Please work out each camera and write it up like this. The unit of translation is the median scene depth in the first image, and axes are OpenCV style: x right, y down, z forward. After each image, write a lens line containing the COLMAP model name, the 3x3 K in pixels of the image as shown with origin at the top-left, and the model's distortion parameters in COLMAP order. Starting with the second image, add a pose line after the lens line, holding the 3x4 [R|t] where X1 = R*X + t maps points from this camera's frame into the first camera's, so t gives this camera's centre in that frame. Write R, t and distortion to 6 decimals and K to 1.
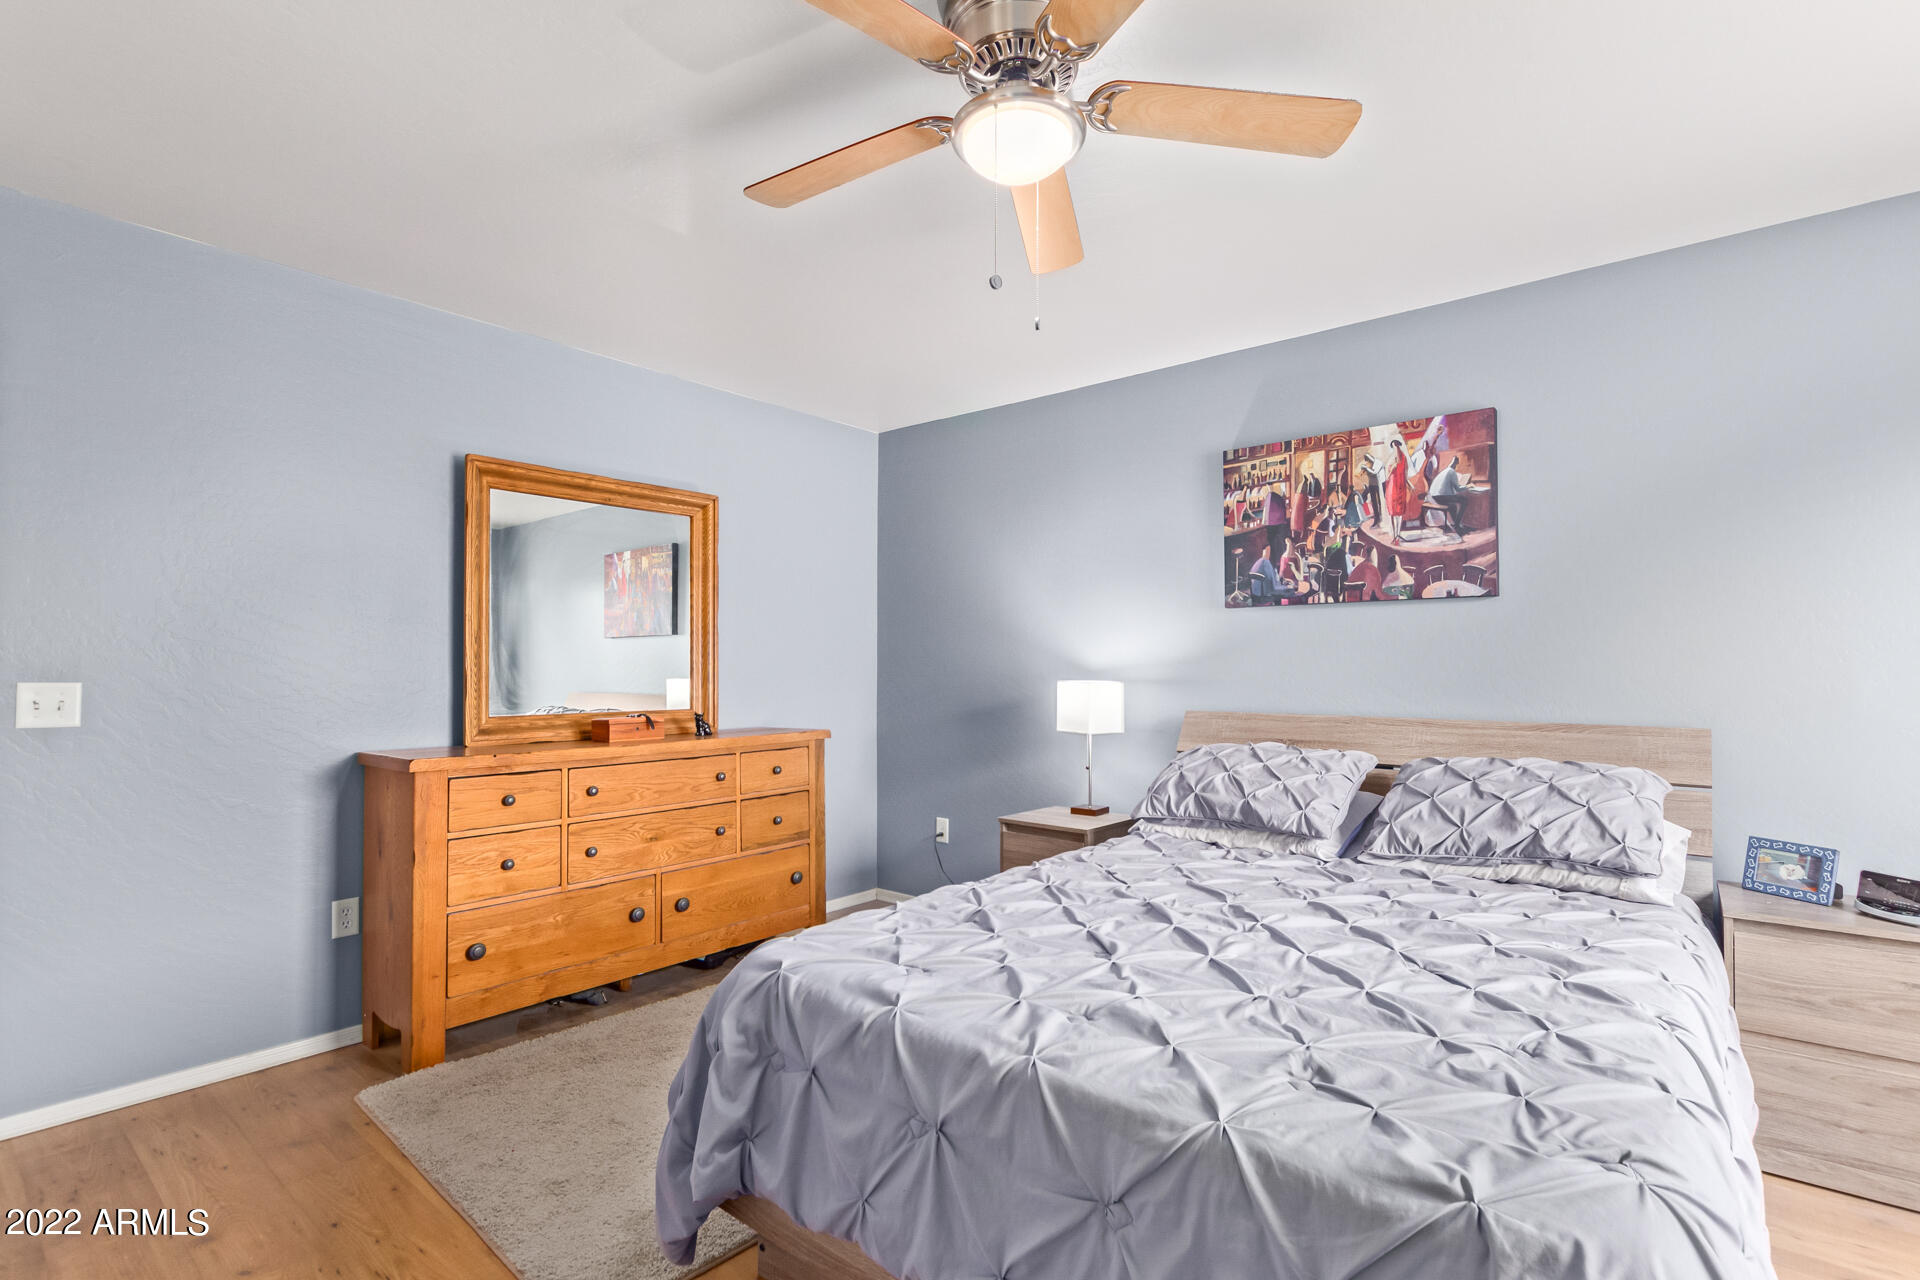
lens RADIAL K [[884.9, 0, 956.7], [0, 884.9, 651.8], [0, 0, 1]] dist [-0.006310, -0.001419]
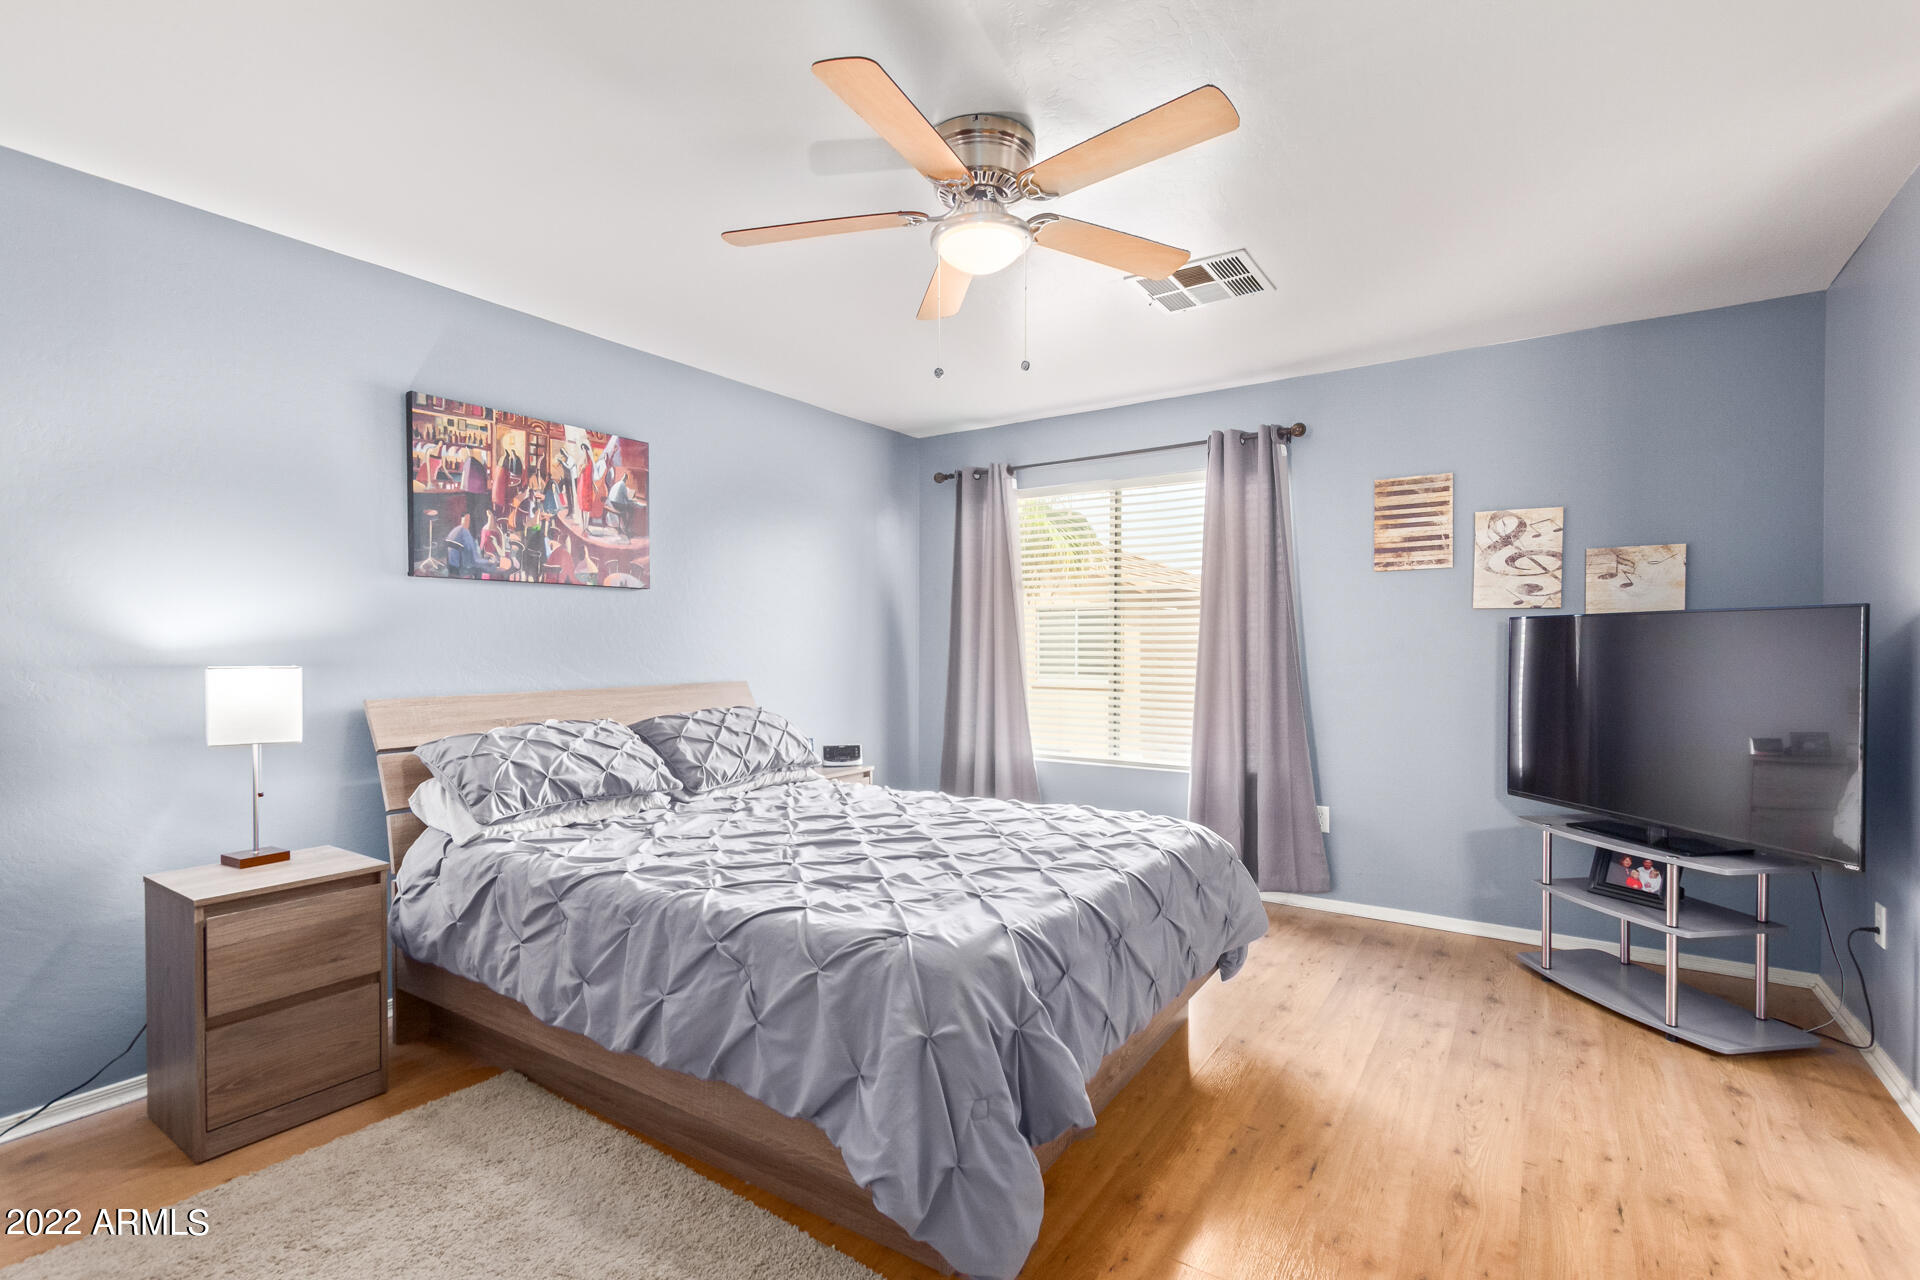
lens RADIAL K [[884.9, 0, 953.5], [0, 884.9, 647.2], [0, 0, 1]] dist [-0.006310, -0.001419]
pose [[-0.115991, -0.005278, 0.993236, -0.663112], [-0.012692, 0.999912, 0.003831, 0.010415], [-0.993169, -0.012162, -0.116048, 0.636984]]
